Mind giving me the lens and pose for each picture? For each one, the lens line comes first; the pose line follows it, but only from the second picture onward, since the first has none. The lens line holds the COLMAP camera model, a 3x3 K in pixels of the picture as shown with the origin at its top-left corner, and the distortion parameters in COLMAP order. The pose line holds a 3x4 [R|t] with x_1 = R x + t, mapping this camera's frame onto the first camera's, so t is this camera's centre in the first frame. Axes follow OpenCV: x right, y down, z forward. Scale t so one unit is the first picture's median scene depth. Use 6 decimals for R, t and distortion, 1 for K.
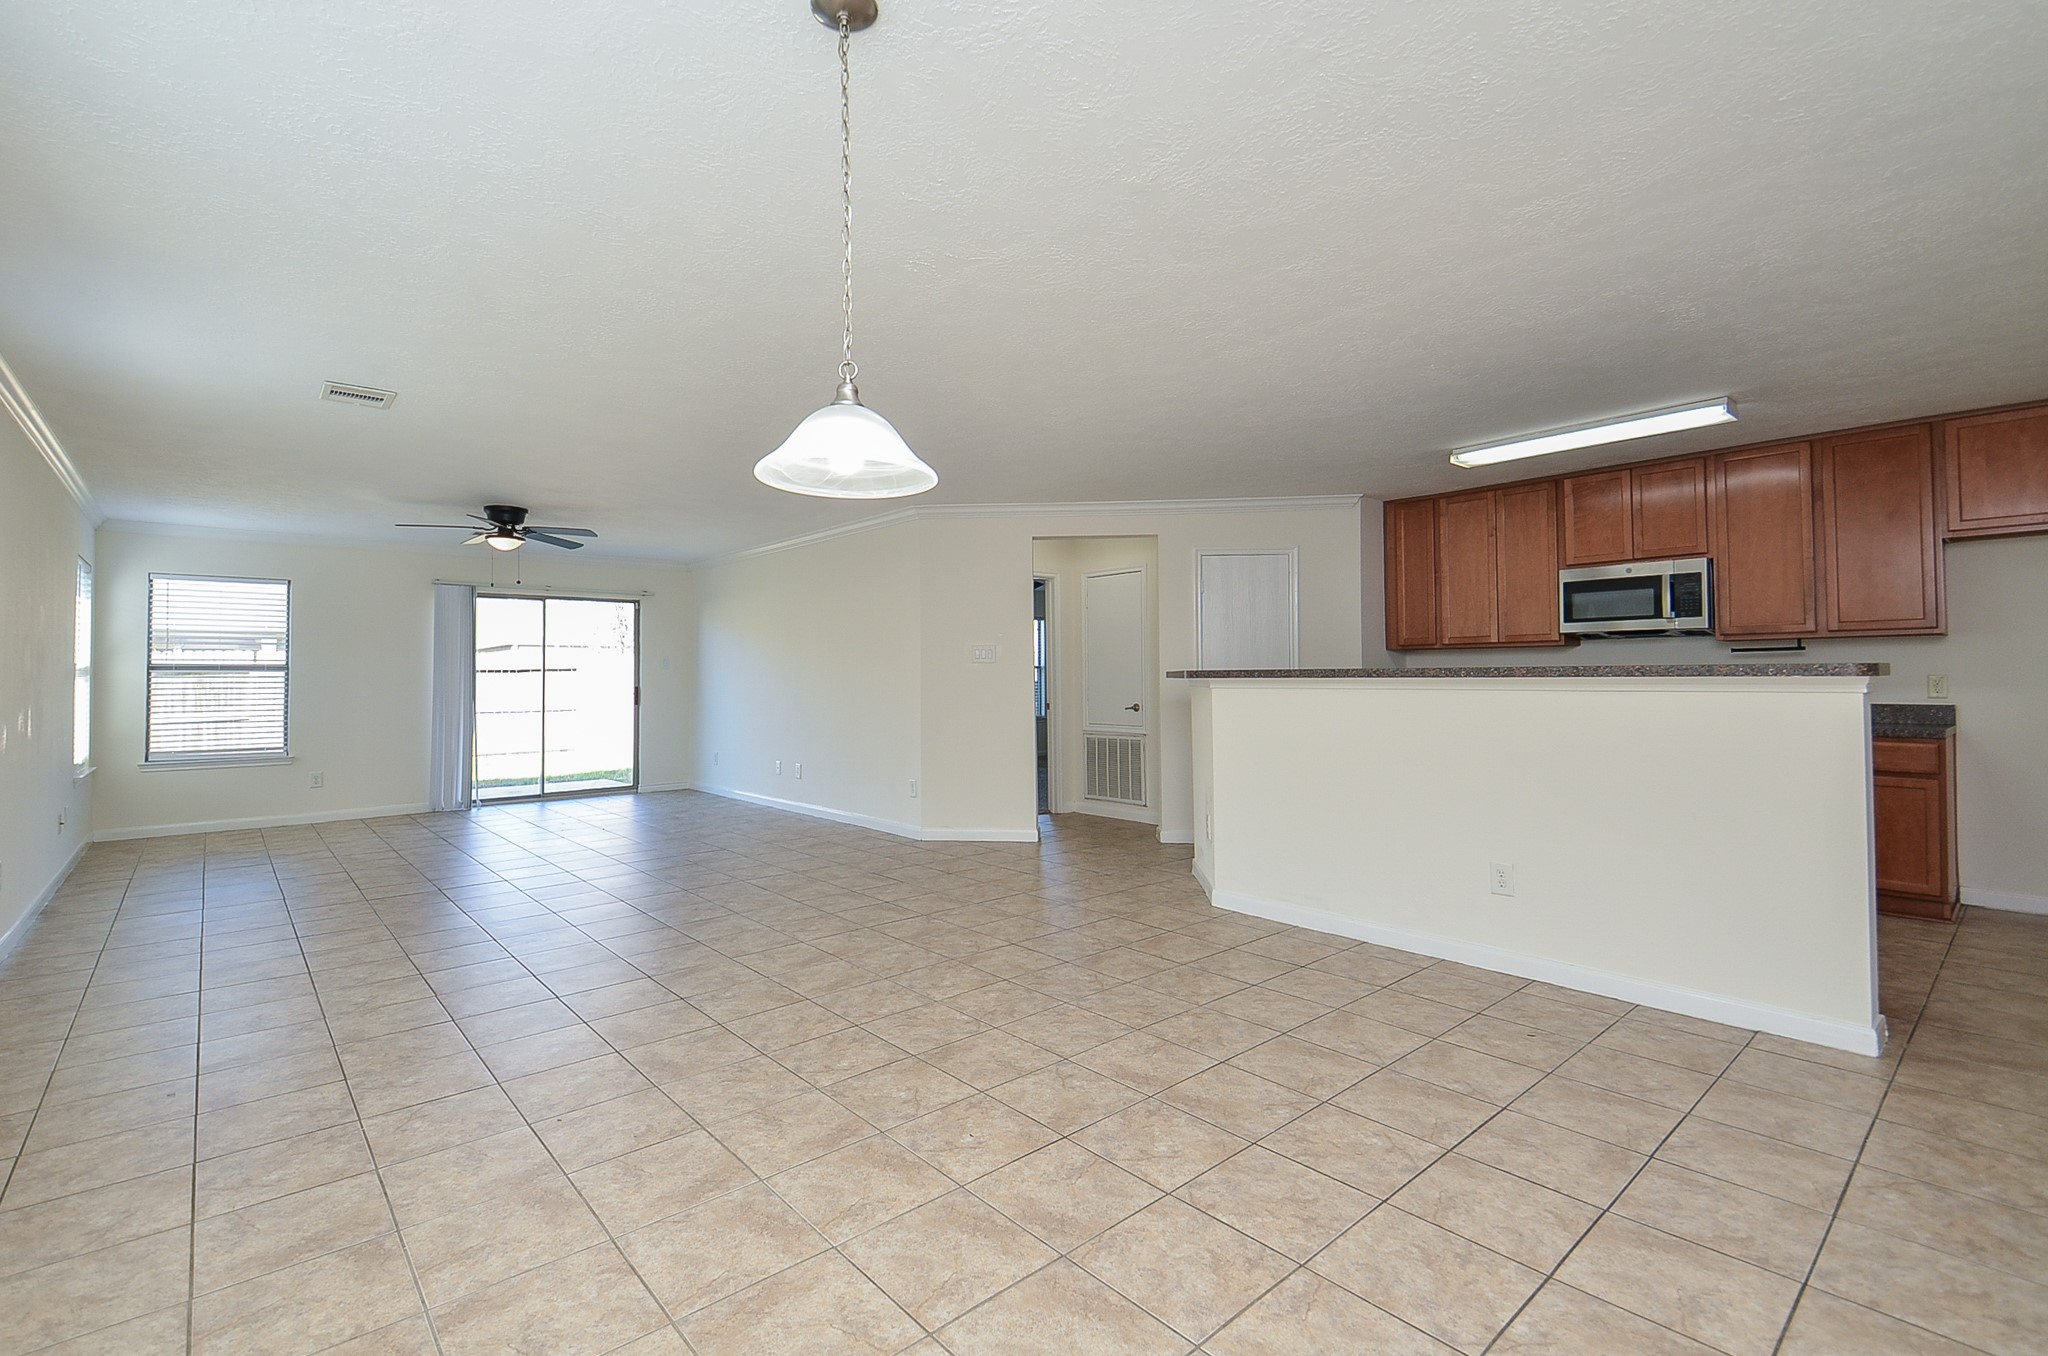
lens RADIAL K [[904.9, 0, 1006.4], [0, 904.9, 656.1], [0, 0, 1]] dist [0.048559, -0.030223]
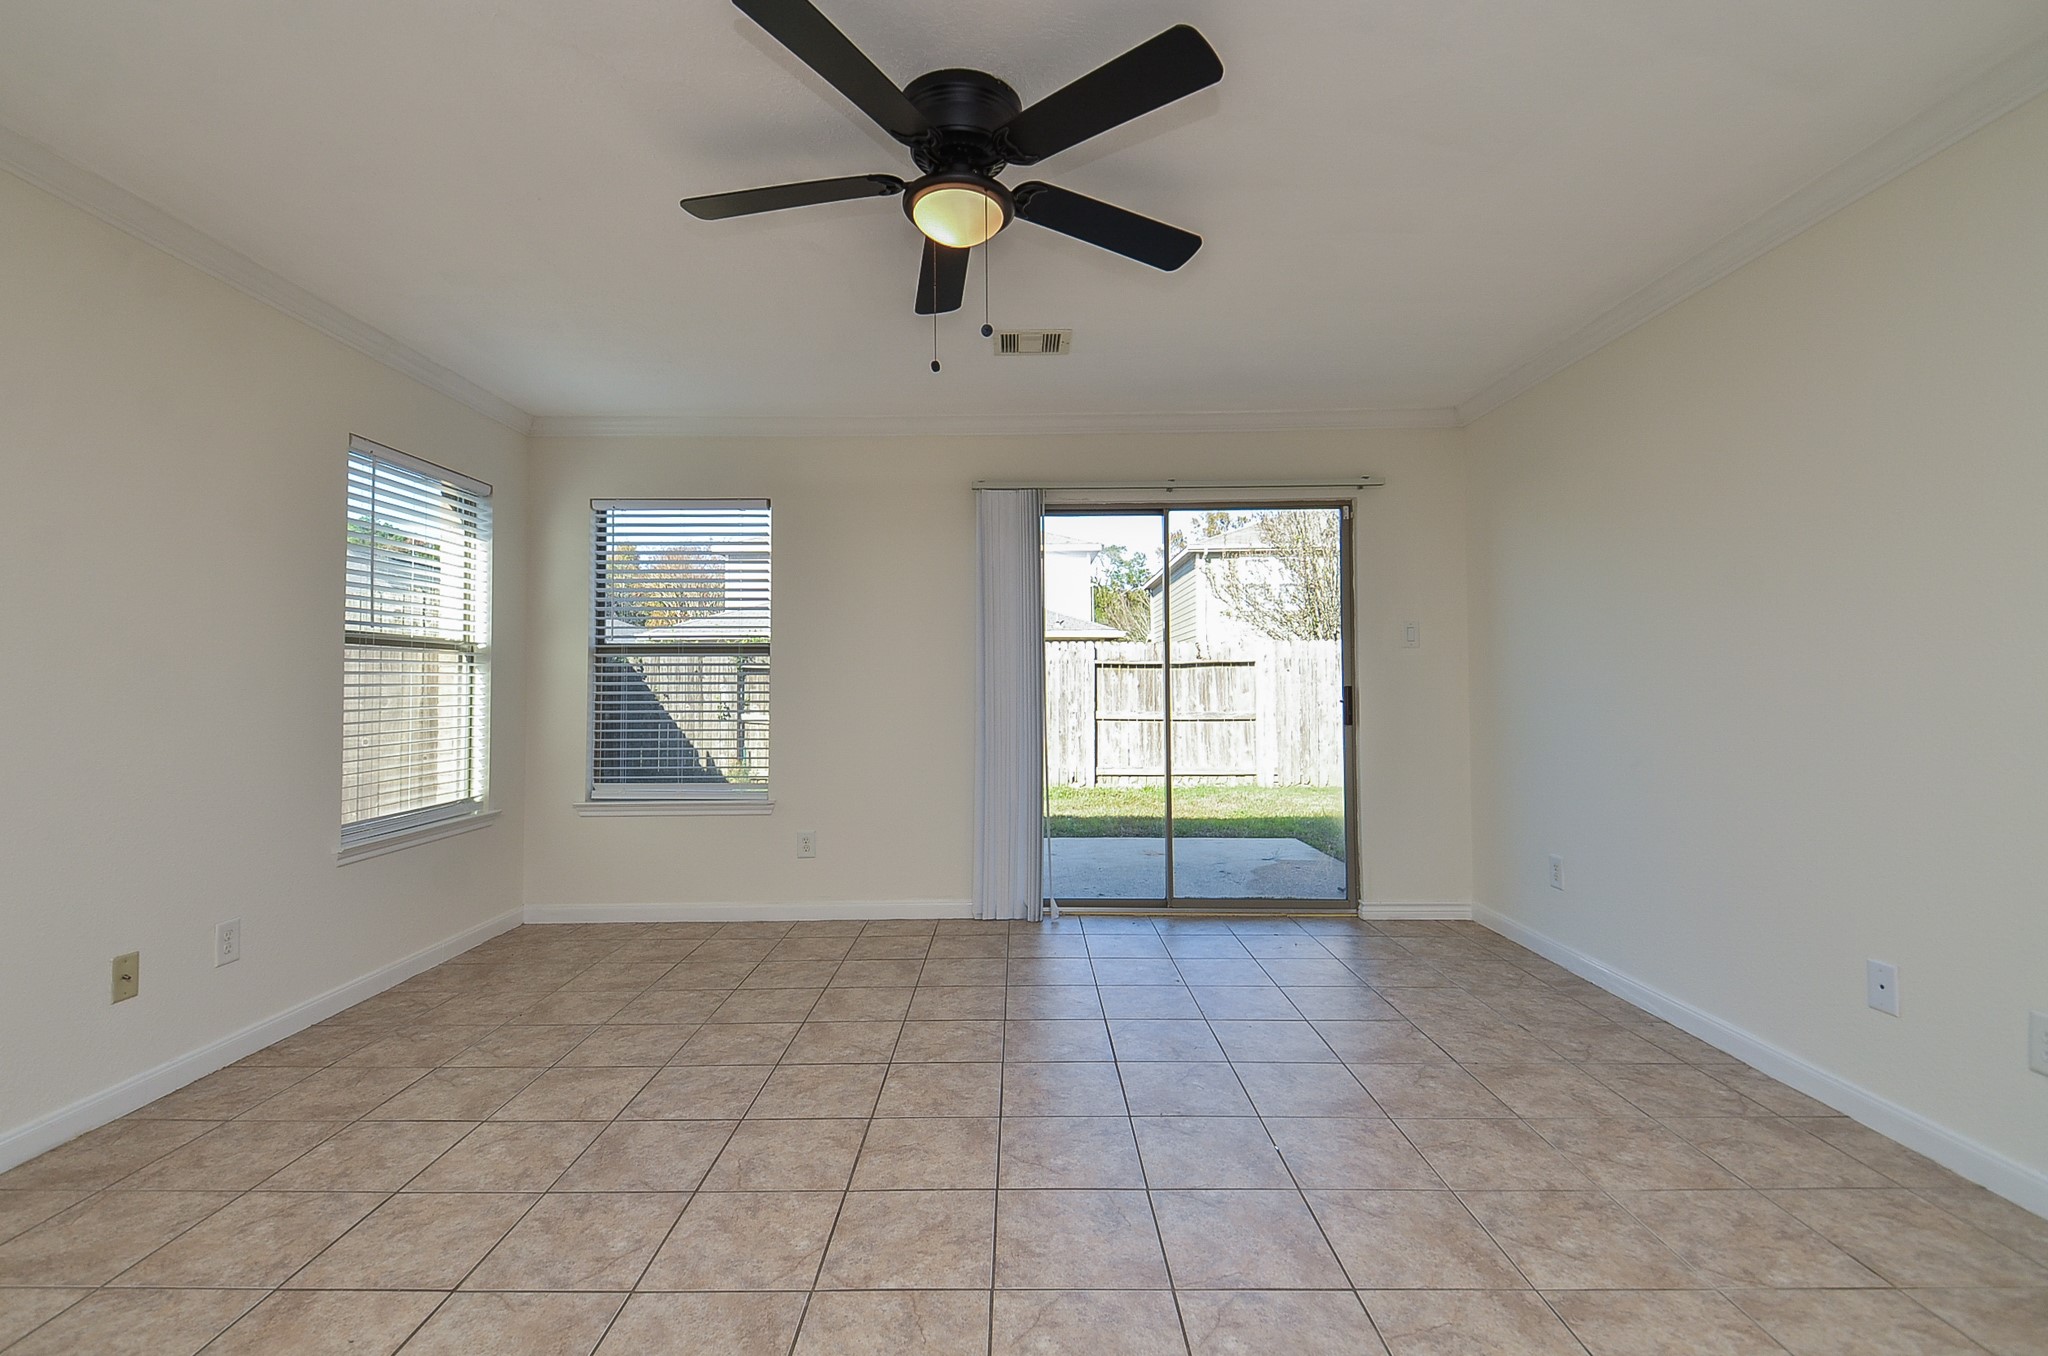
lens RADIAL K [[914.7, 0, 1016.4], [0, 914.7, 662.3], [0, 0, 1]] dist [0.047339, -0.031149]
pose [[0.748203, -0.012281, -0.663356, -0.684451], [0.016219, 0.999868, -0.000218, 0.058606], [0.663272, -0.010595, 0.748304, 1.662559]]
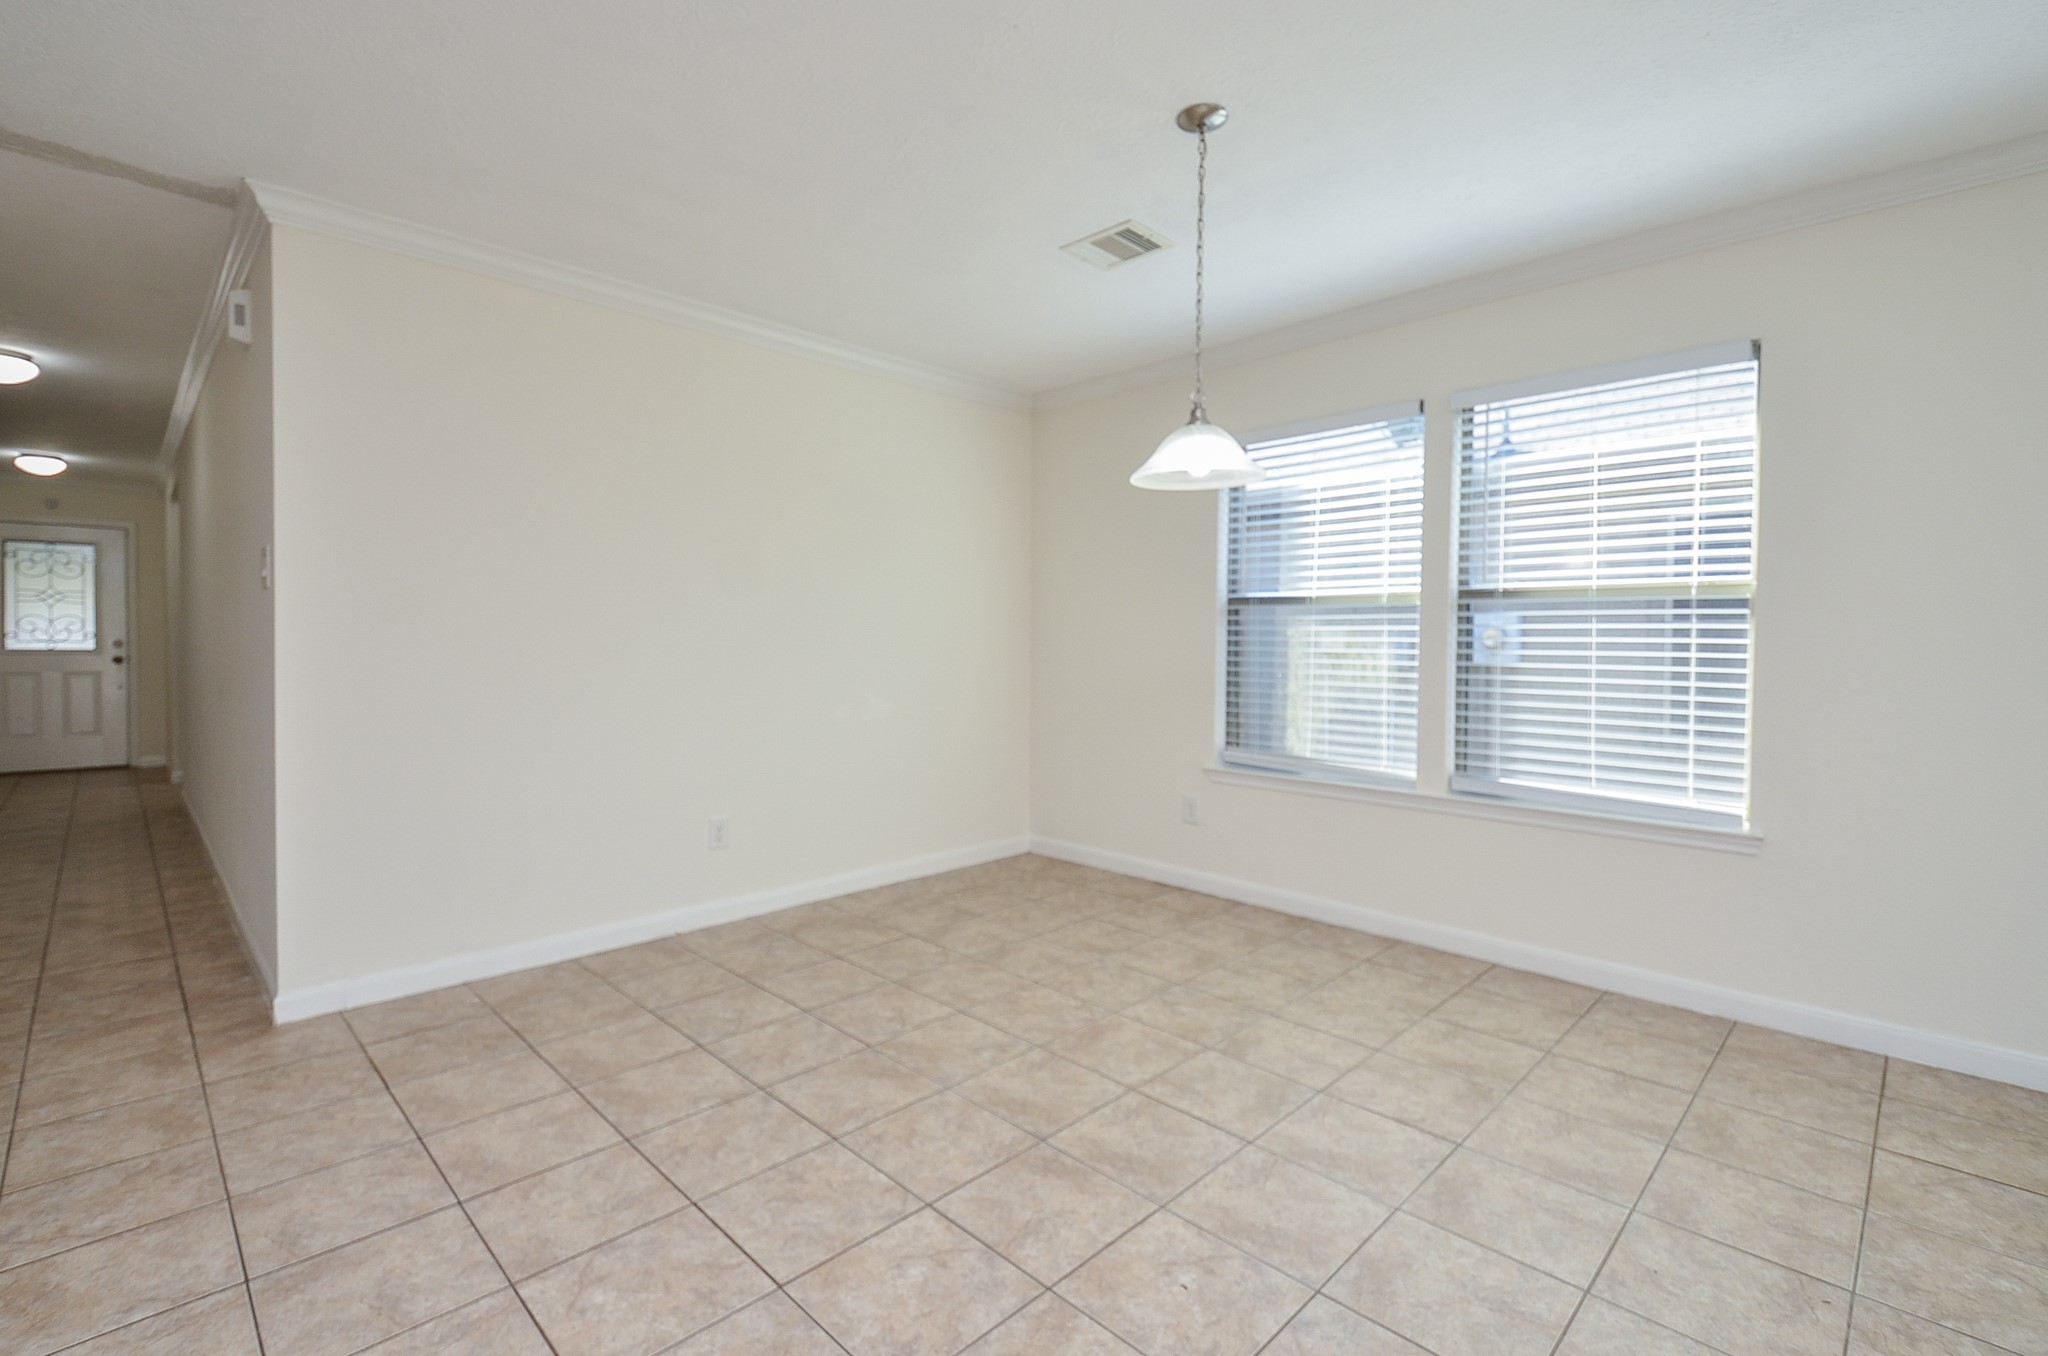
lens RADIAL K [[914.7, 0, 1016.4], [0, 914.7, 662.3], [0, 0, 1]] dist [0.047339, -0.031149]
pose [[-0.997891, 0.004116, -0.064780, 0.102135], [0.003796, 0.999980, 0.005071, 0.038751], [0.064800, 0.004815, -0.997887, 1.311624]]
